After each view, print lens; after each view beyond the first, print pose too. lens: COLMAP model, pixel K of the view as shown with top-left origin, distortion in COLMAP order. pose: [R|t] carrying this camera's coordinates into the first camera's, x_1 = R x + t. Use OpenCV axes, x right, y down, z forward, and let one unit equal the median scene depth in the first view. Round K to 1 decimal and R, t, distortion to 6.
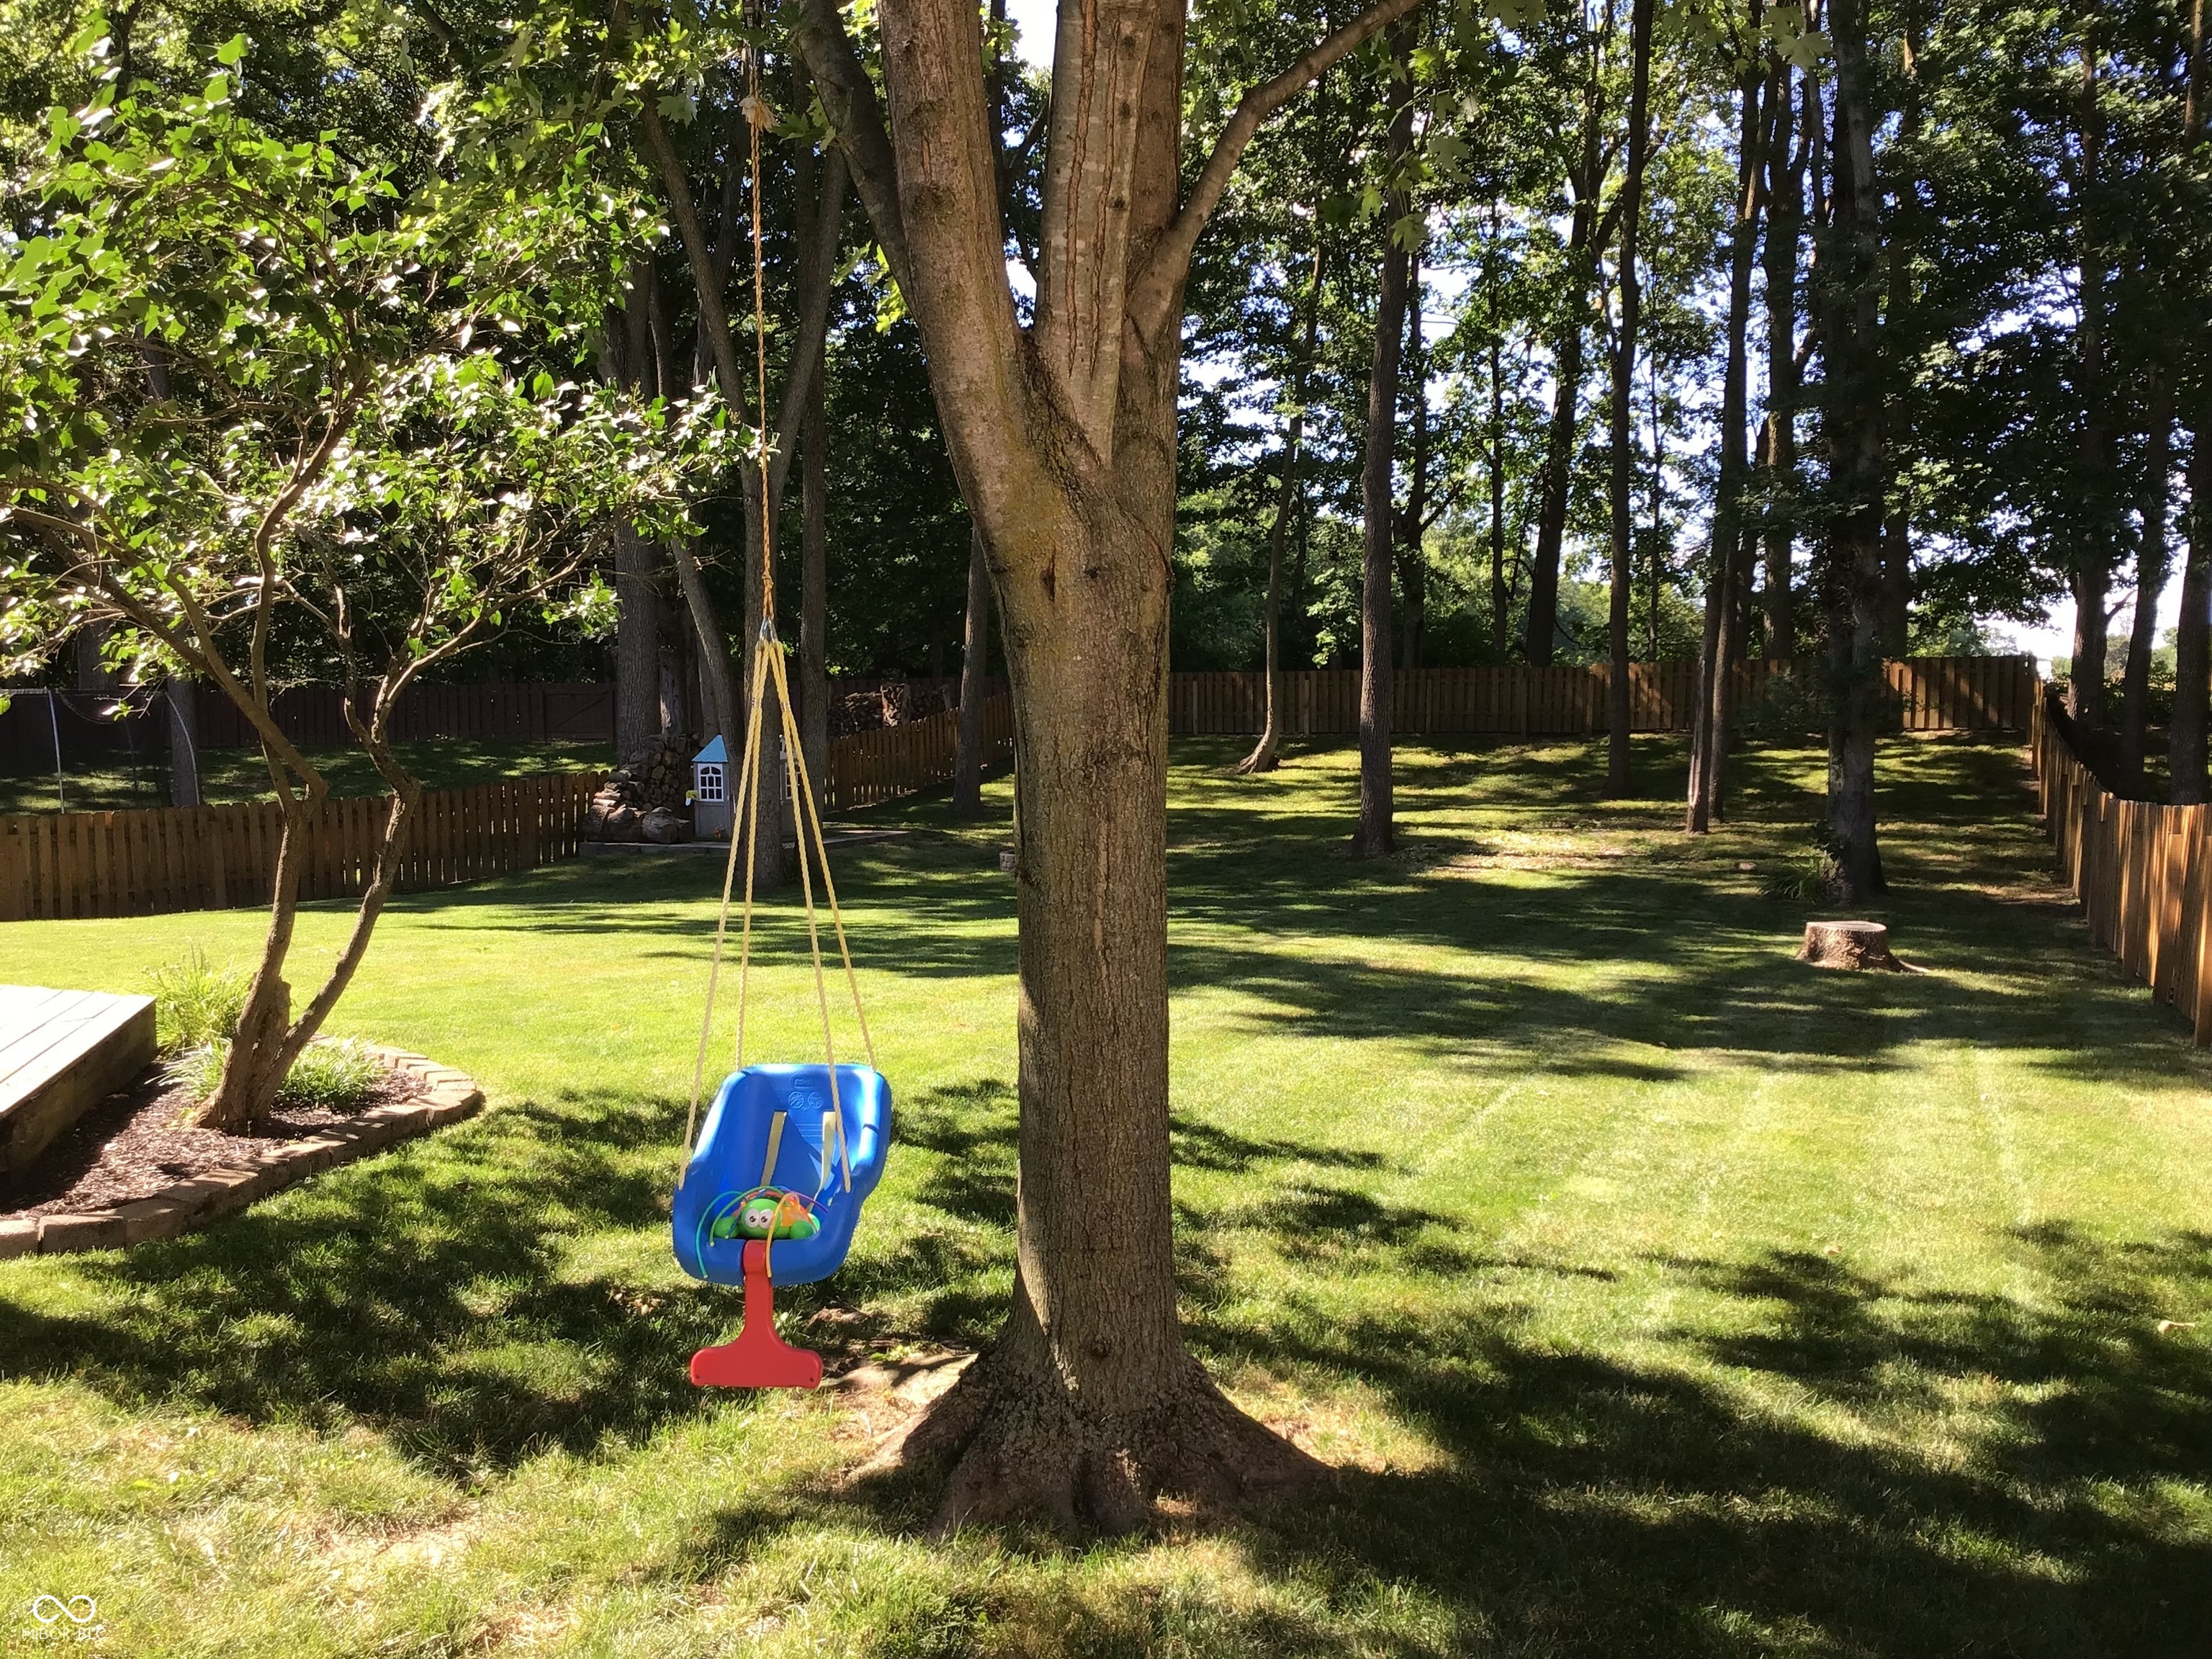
lens RADIAL K [[2014.6, 0, 1148.2], [0, 2014.6, 817.5], [0, 0, 1]] dist [0.101217, -0.110642]
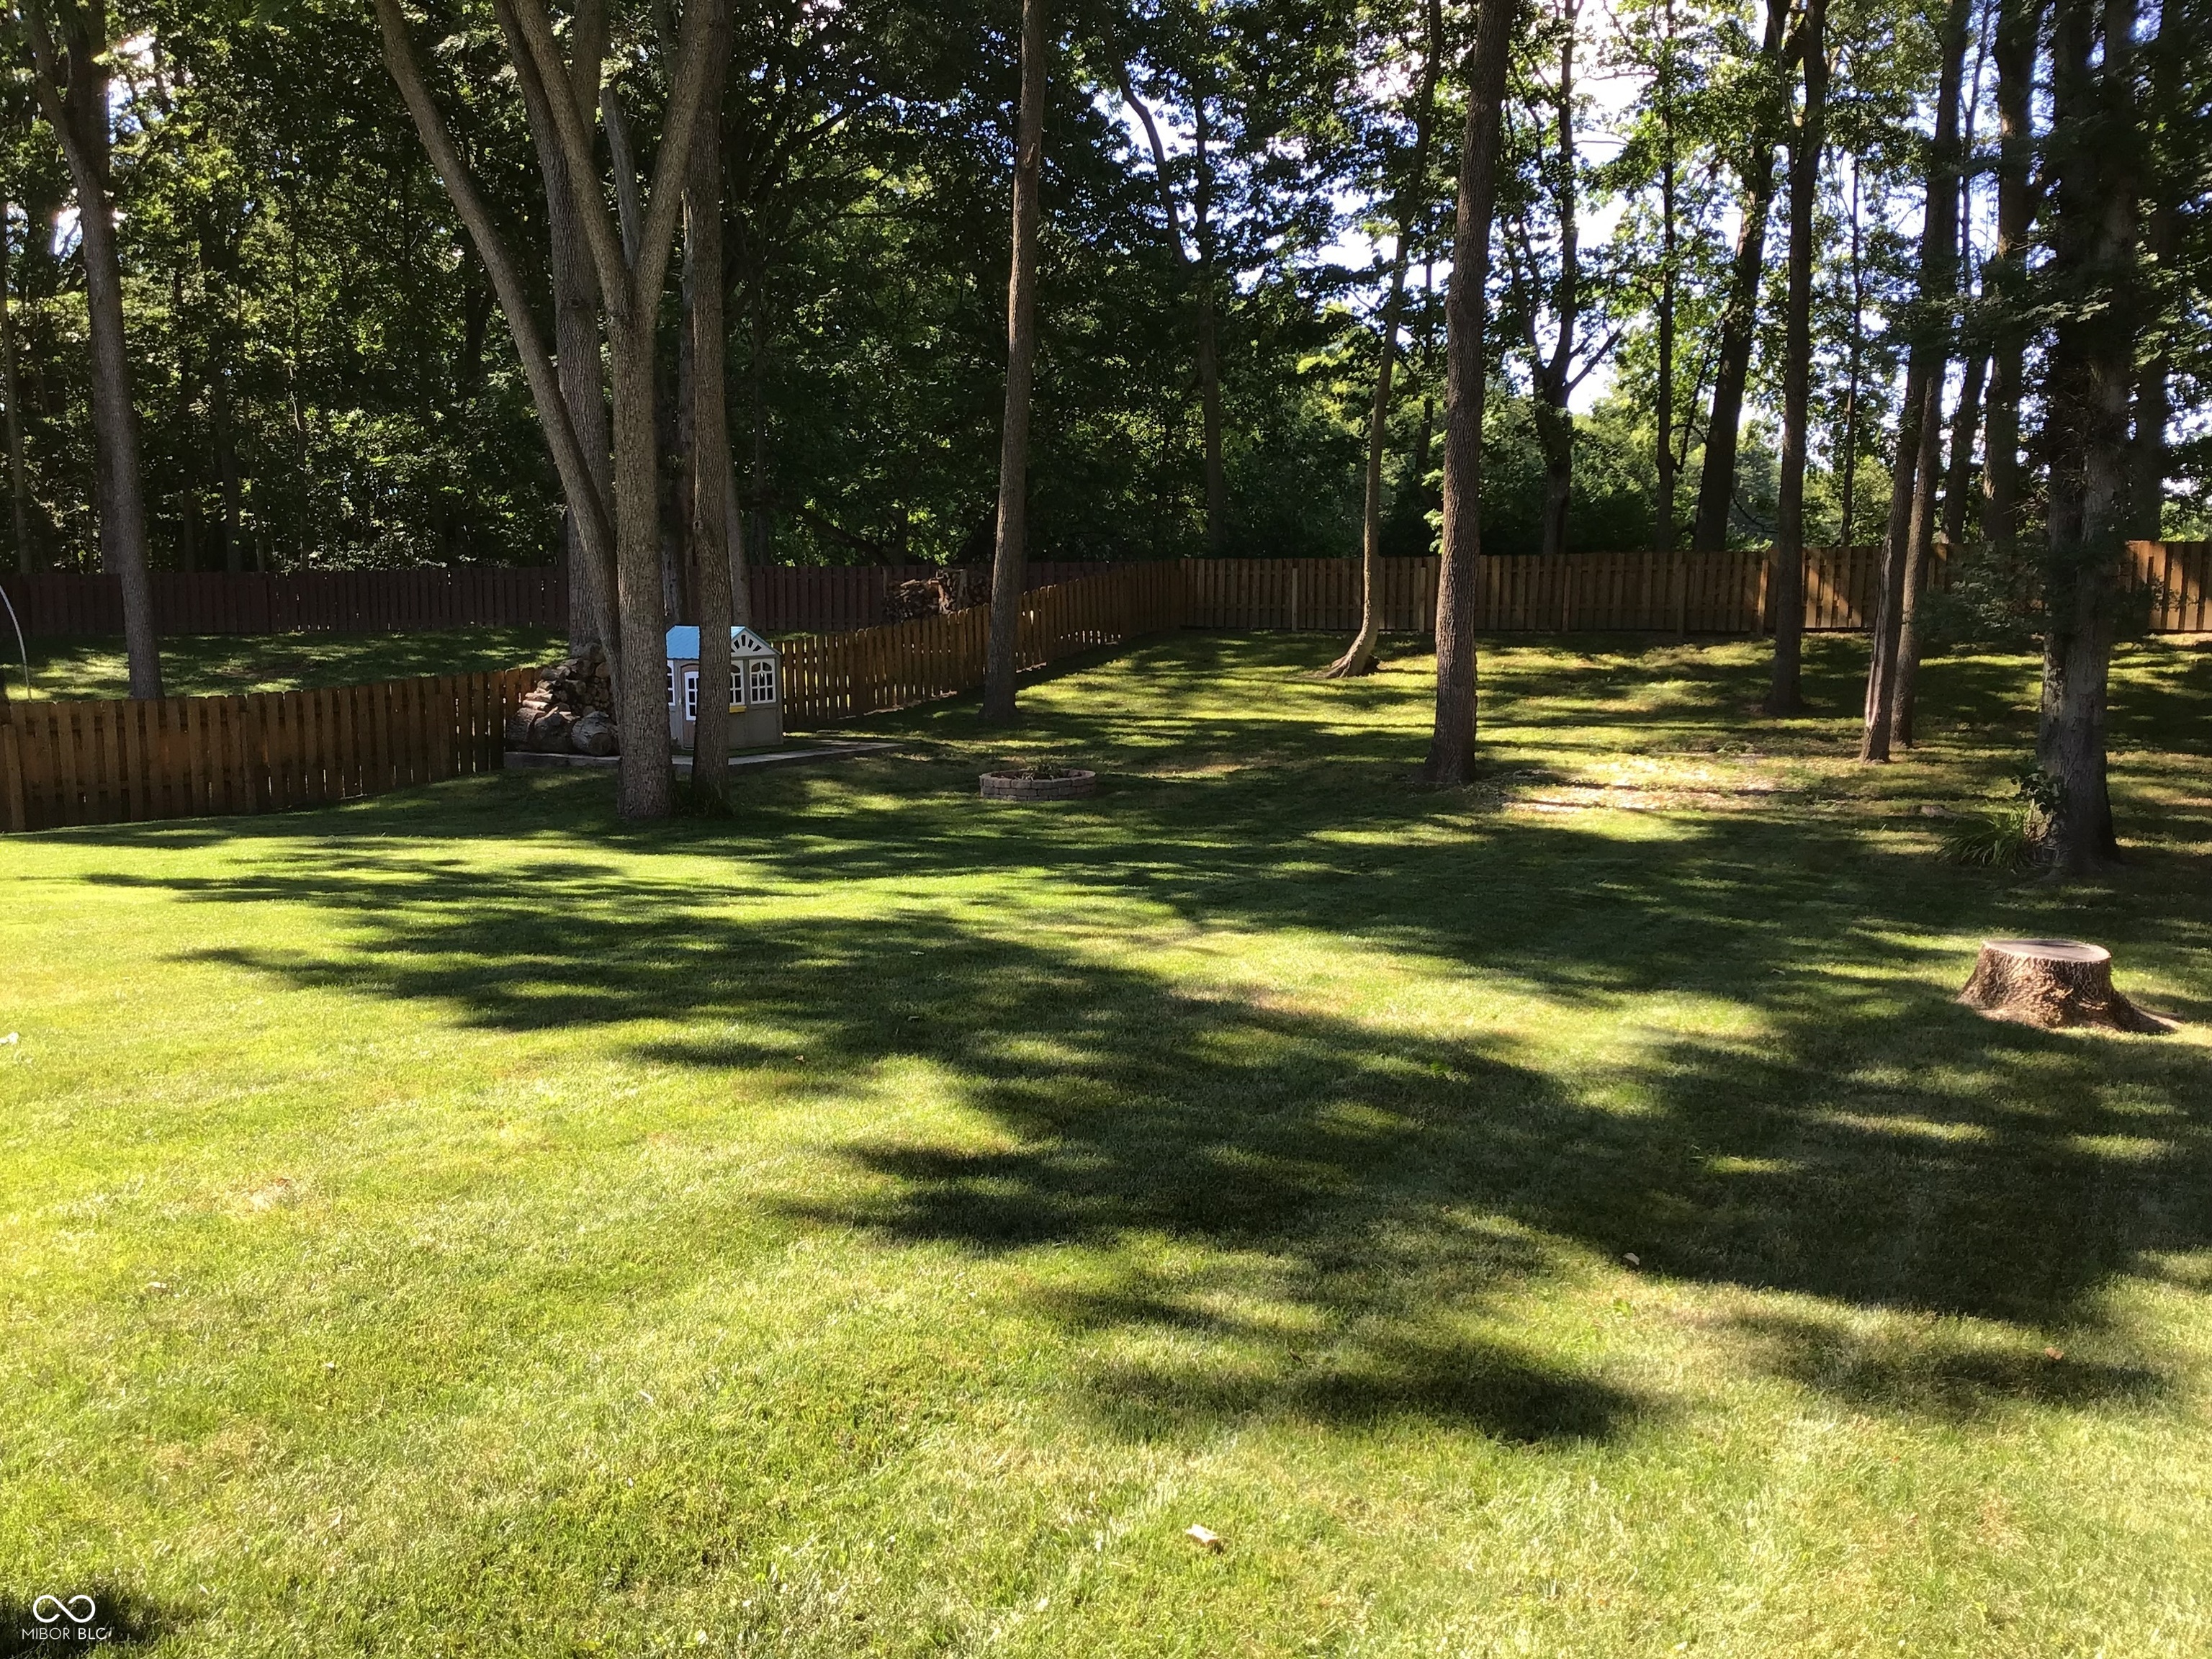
lens RADIAL K [[2097.8, 0, 1106.0], [0, 2097.8, 829.5], [0, 0, 1]] dist [0.176124, -0.345634]
pose [[0.995167, 0.019331, -0.096272, 0.051018], [-0.014025, 0.998361, 0.055485, -0.007411], [0.097187, -0.053867, 0.993807, 0.137224]]
